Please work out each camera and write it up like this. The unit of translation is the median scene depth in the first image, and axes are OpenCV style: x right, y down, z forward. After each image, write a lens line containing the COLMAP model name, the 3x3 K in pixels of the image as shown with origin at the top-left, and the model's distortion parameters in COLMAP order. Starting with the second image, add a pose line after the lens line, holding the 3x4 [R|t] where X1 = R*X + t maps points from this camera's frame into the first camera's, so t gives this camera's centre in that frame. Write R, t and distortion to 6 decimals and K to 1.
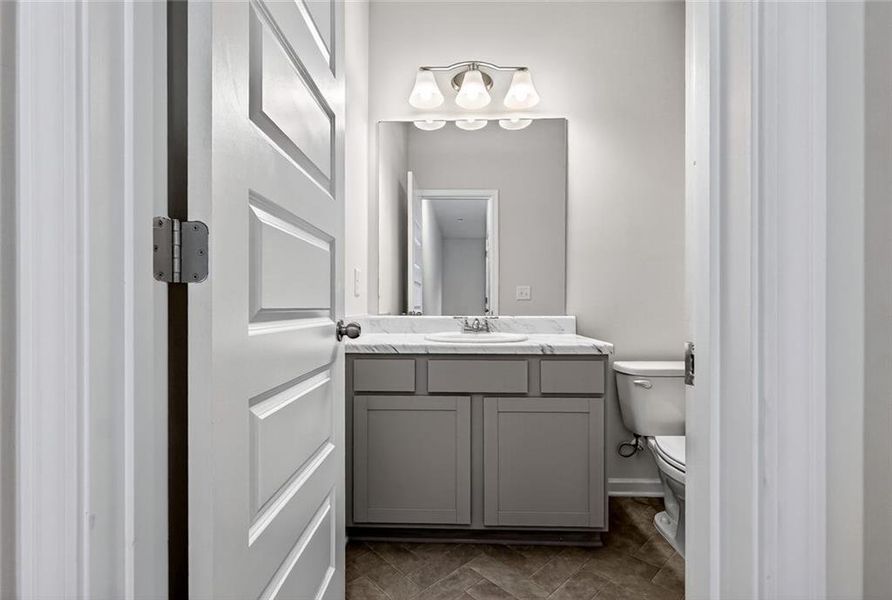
lens RADIAL K [[400.2, 0, 442.3], [0, 400.2, 307.5], [0, 0, 1]] dist [-0.002928, -0.000172]
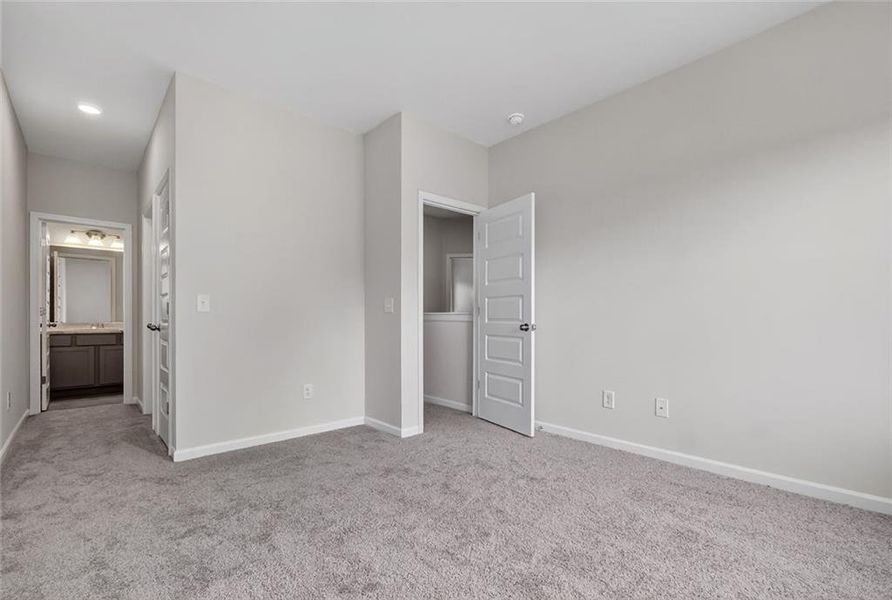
lens RADIAL K [[400.2, 0, 443.5], [0, 400.2, 316.6], [0, 0, 1]] dist [0.000580, 0.000132]
pose [[0.718034, 0.000890, 0.696007, -0.129753], [0.002707, 0.999988, -0.004072, 0.002509], [-0.696002, 0.004807, 0.718023, -2.734138]]
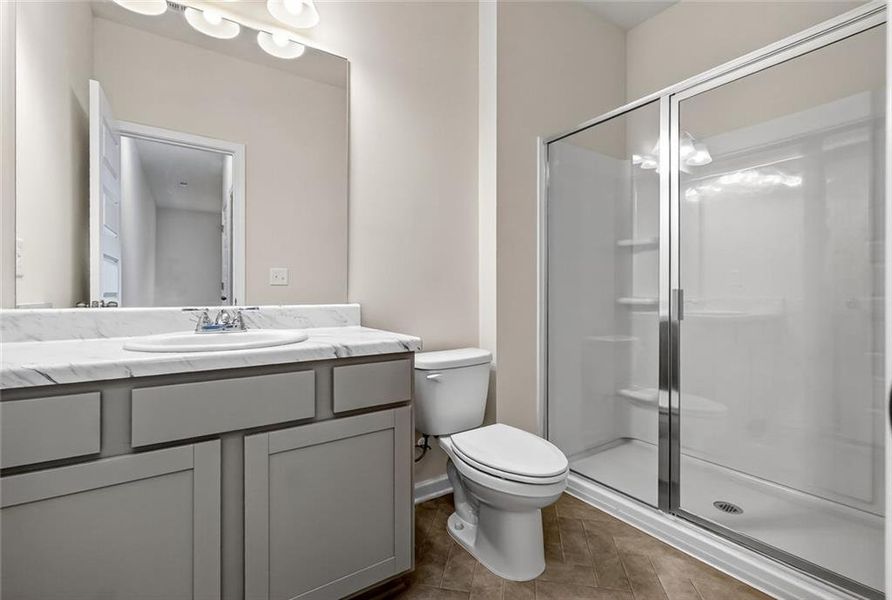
lens RADIAL K [[400.0, 0, 445.4], [0, 400.0, 291.9], [0, 0, 1]] dist [0.002725, 0.000218]
pose [[0.808459, -0.000096, 0.588552, -0.009225], [0.004212, 0.999975, -0.005624, 0.002475], [-0.588537, 0.007026, 0.808439, 0.248685]]
